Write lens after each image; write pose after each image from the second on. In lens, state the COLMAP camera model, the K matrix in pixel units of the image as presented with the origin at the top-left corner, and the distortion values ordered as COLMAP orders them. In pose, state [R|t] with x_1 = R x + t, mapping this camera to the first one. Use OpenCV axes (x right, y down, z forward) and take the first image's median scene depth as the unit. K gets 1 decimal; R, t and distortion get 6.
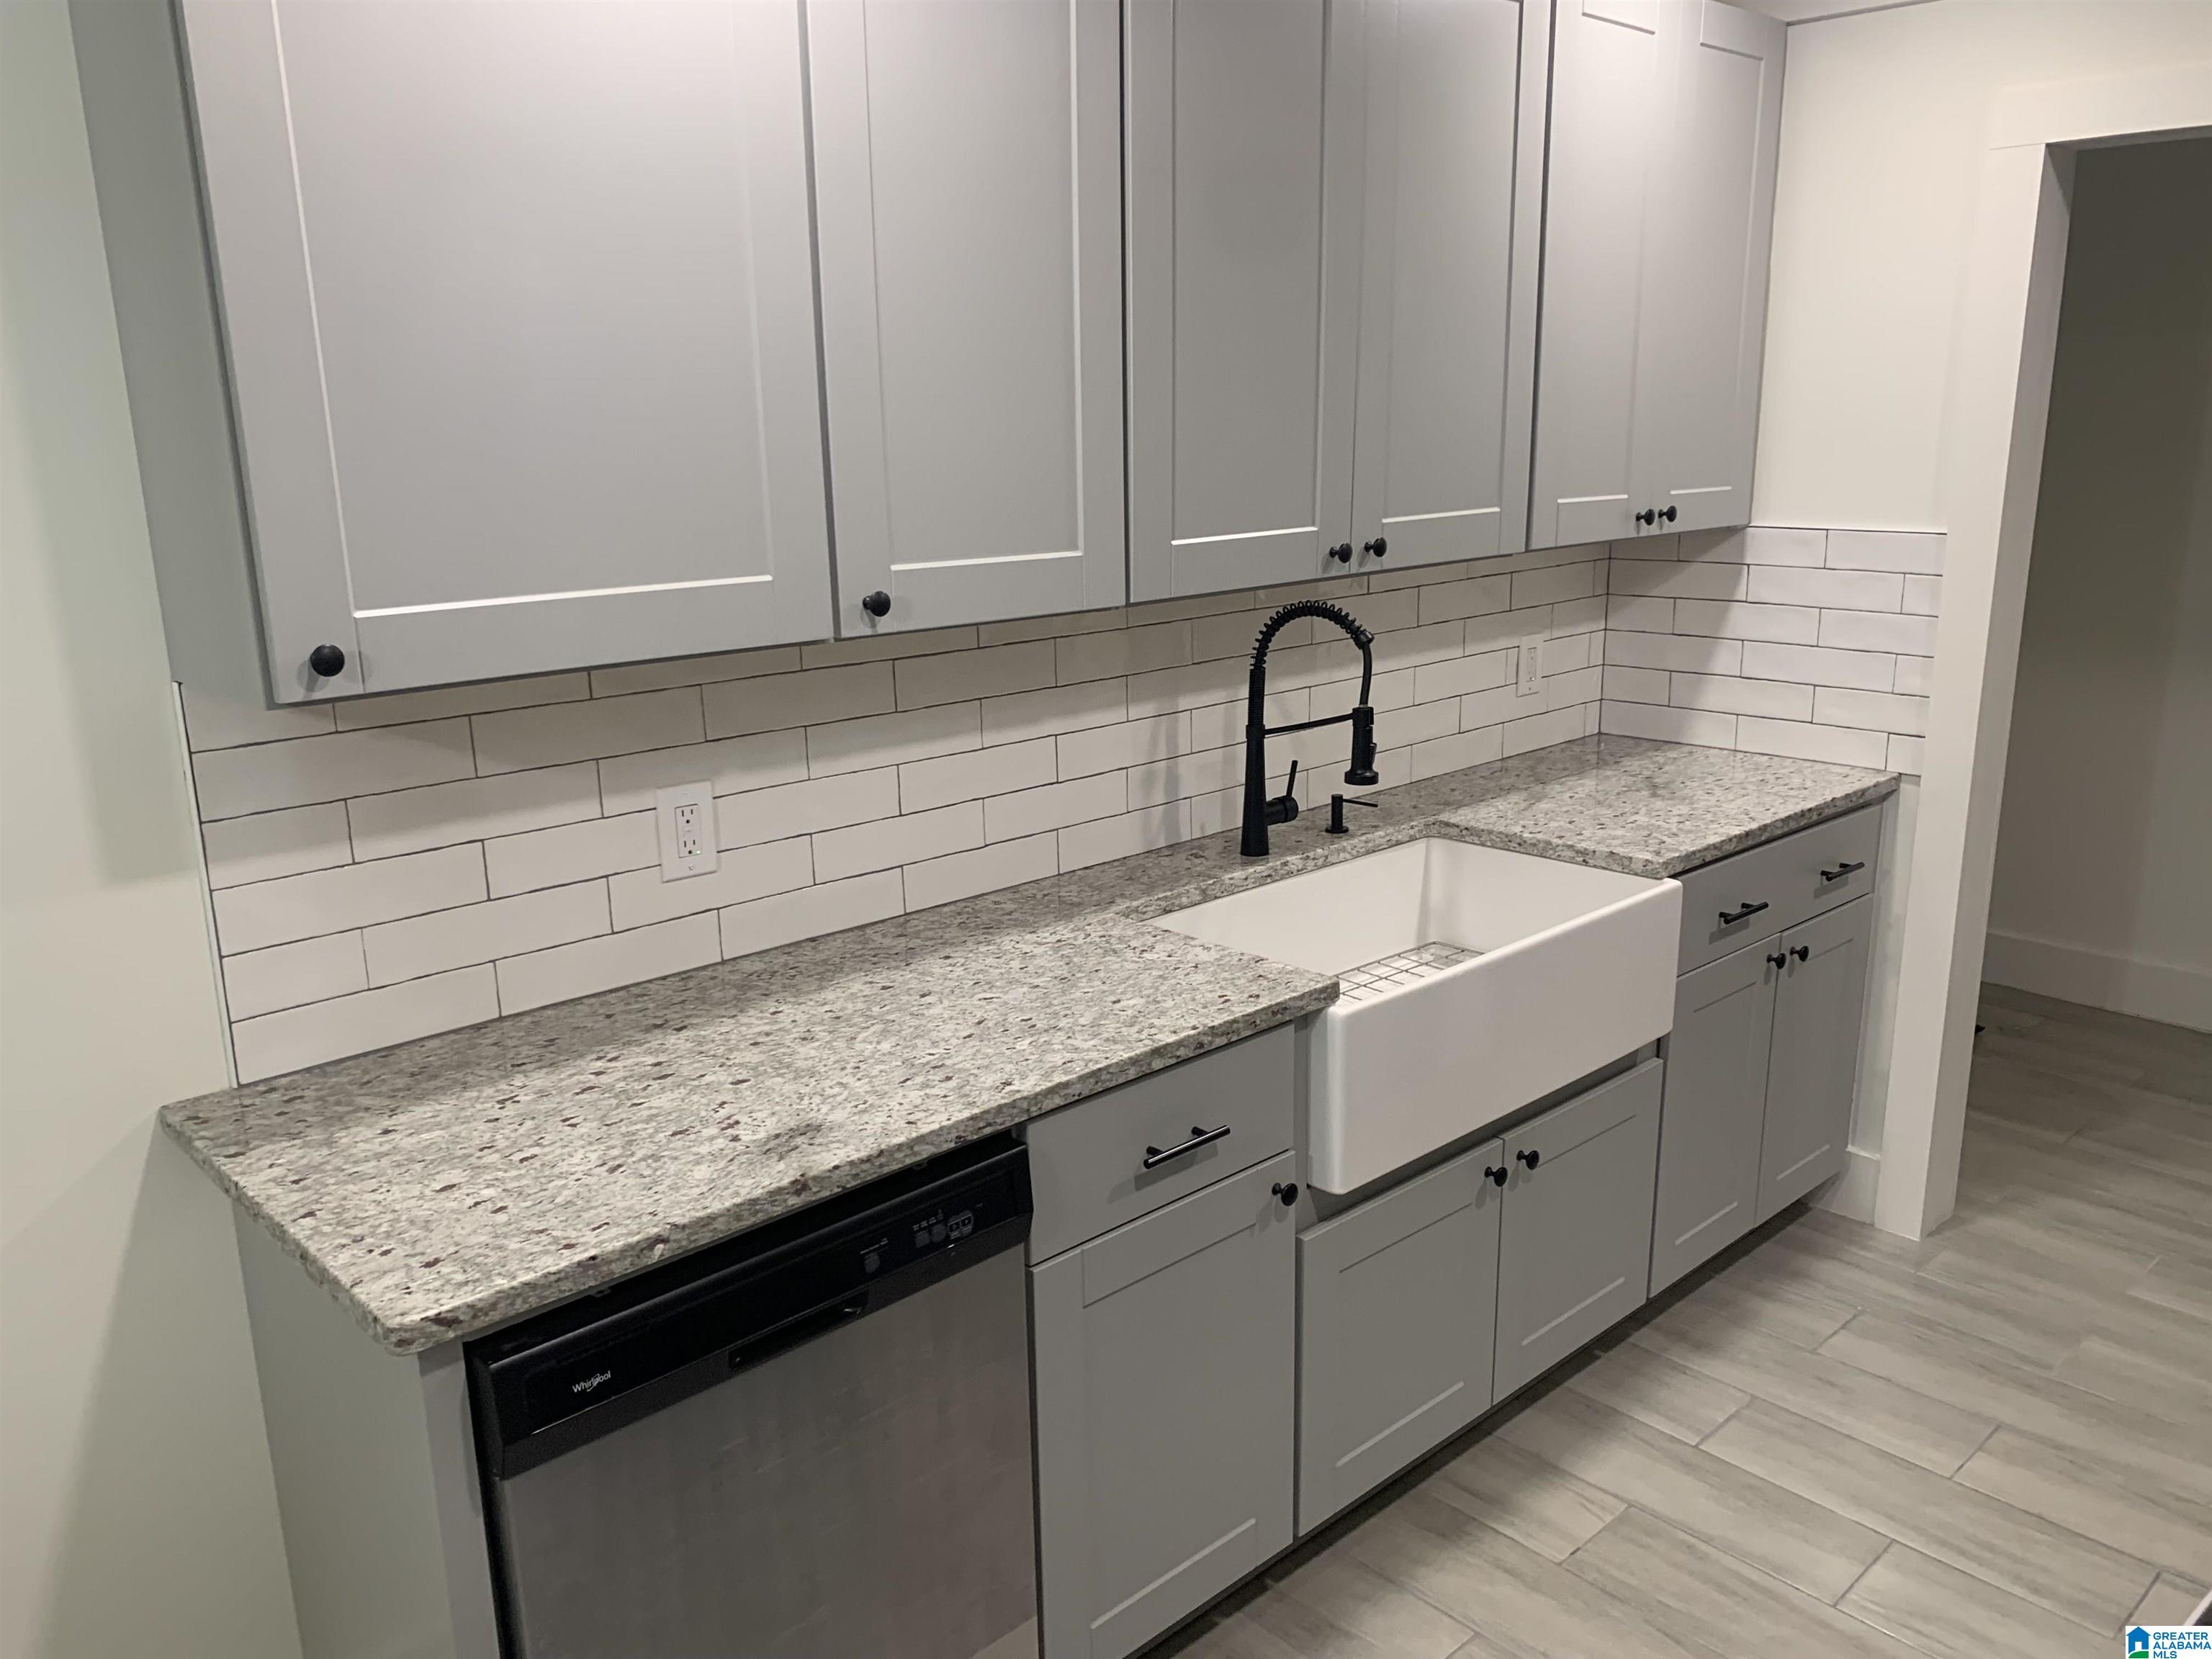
lens RADIAL K [[1691.1, 0, 1118.7], [0, 1691.1, 848.9], [0, 0, 1]] dist [0.009152, -0.002829]
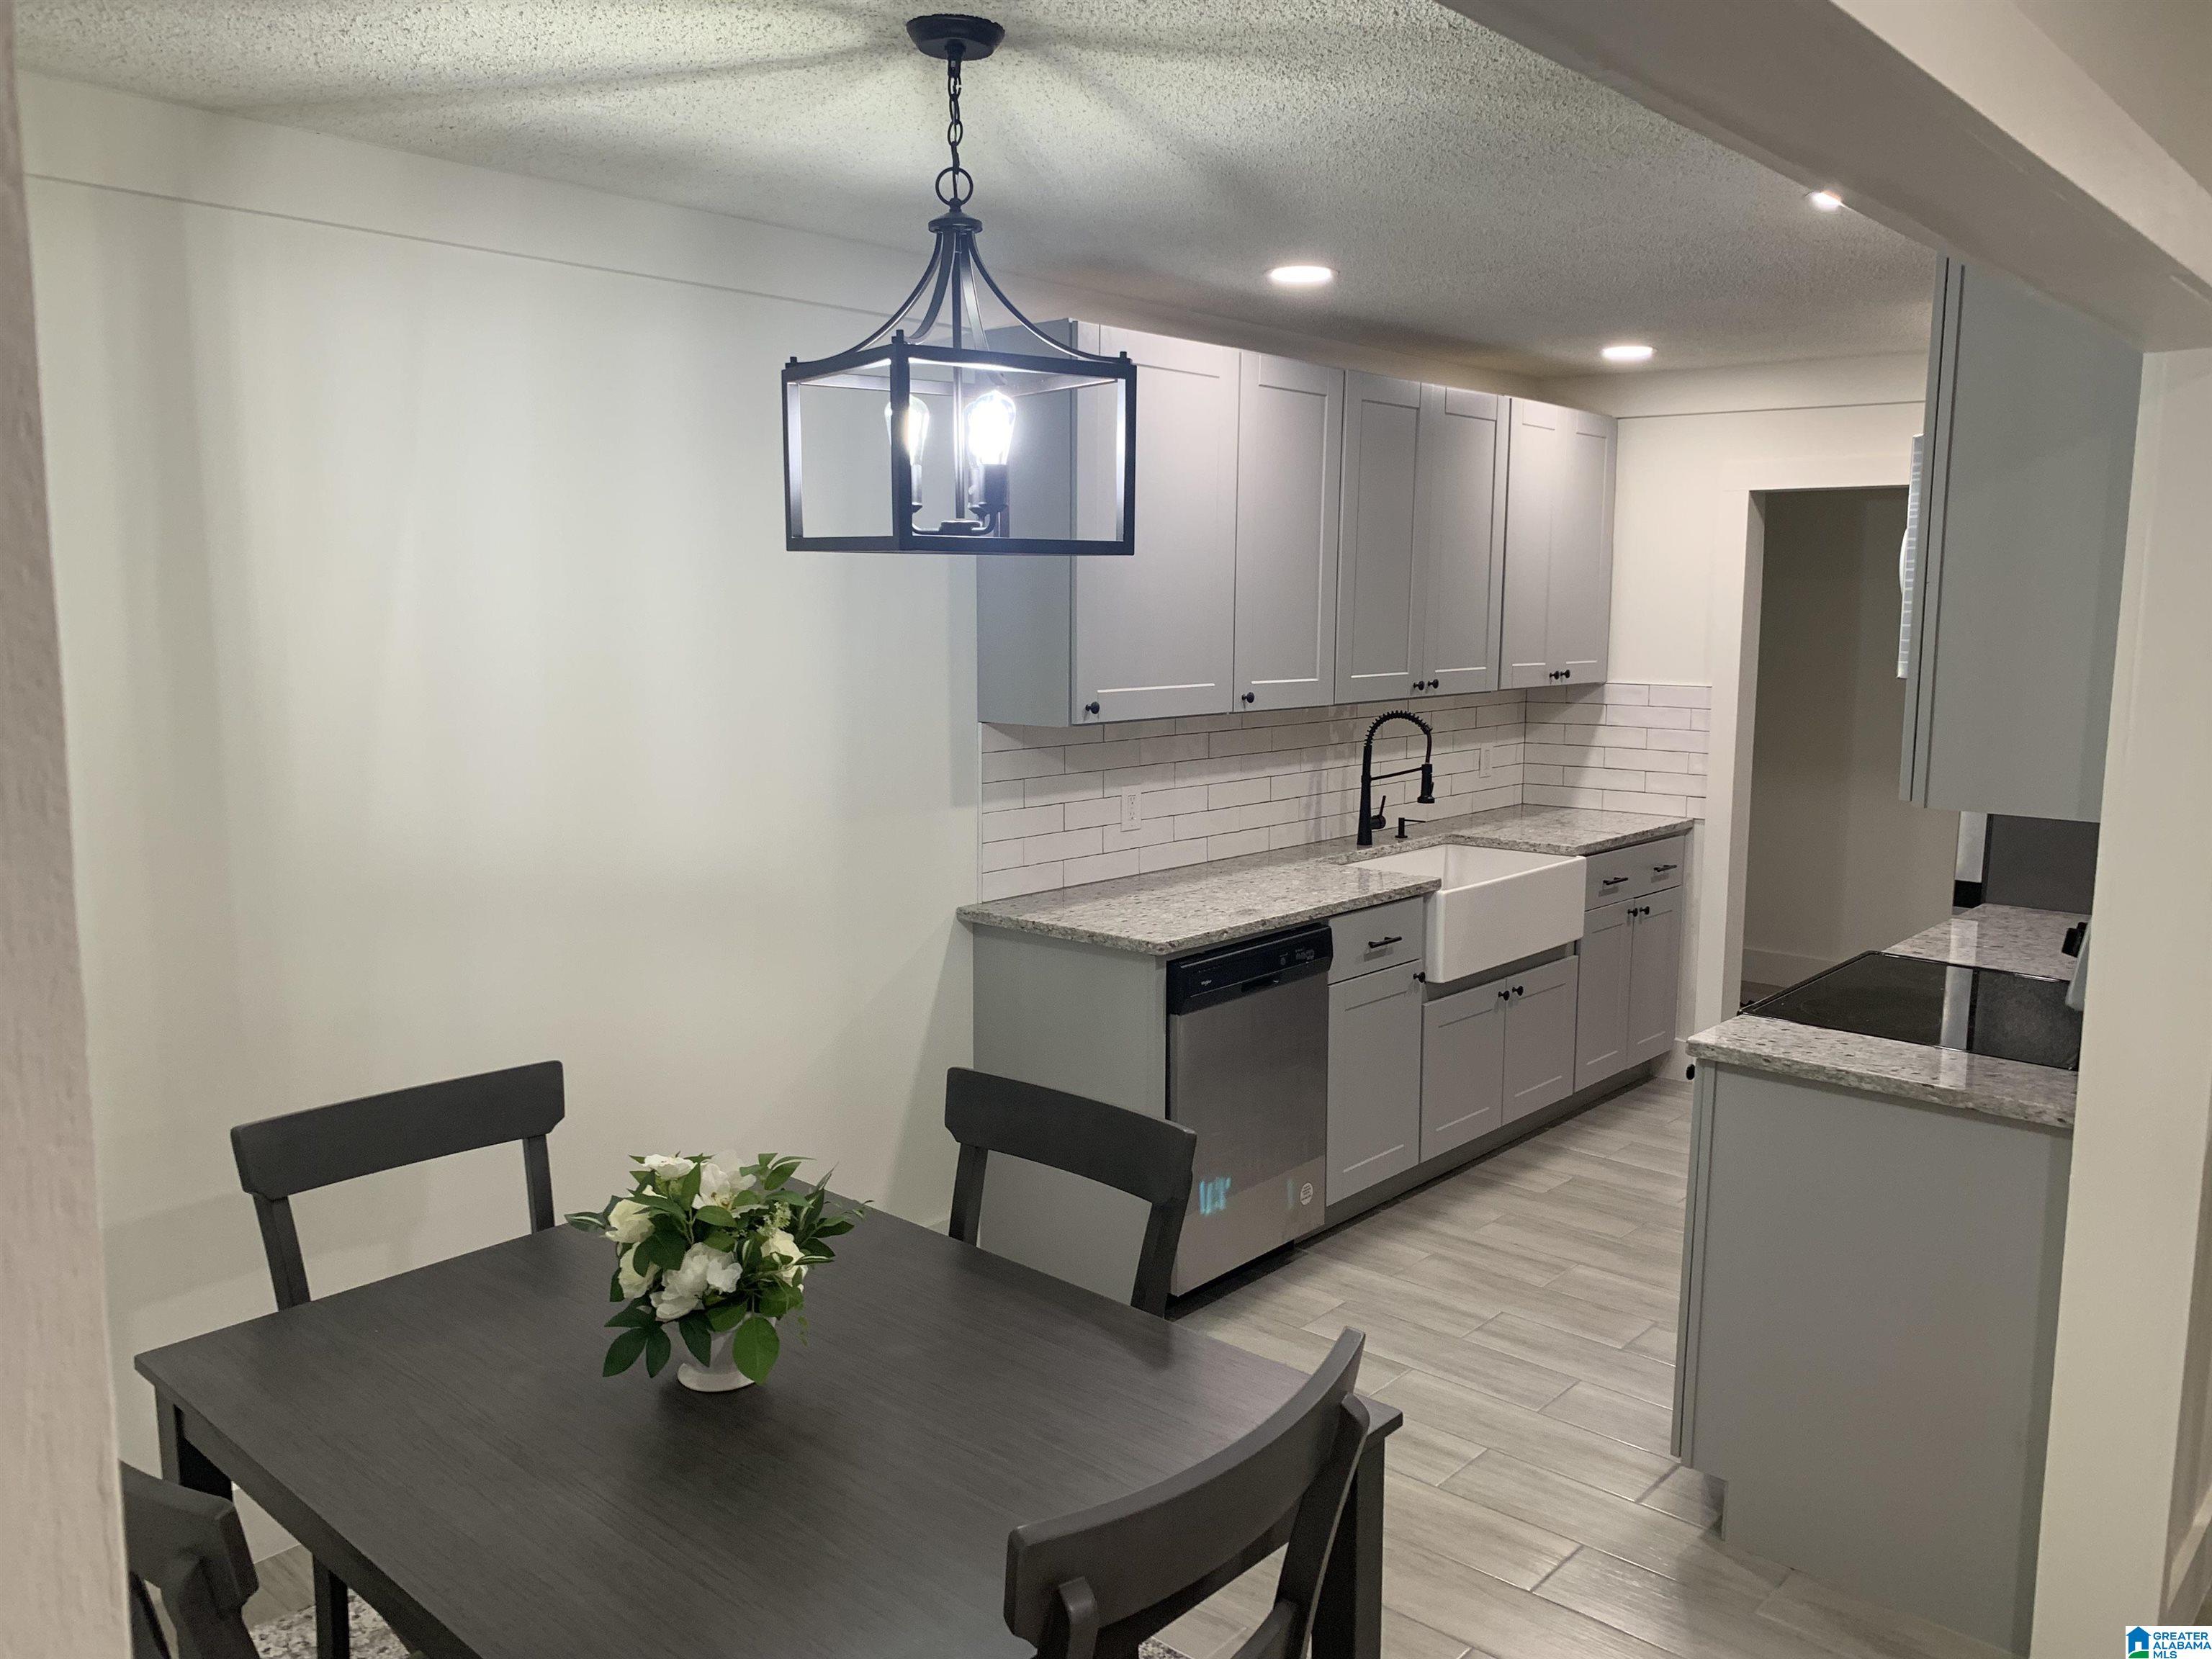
lens RADIAL K [[1691.1, 0, 1092.7], [0, 1691.1, 818.4], [0, 0, 1]] dist [0.009152, -0.002829]
pose [[0.996429, 0.008790, 0.083974, -0.392474], [0.001932, 0.991932, -0.126756, 0.219144], [-0.084410, 0.126465, 0.988373, -0.870601]]
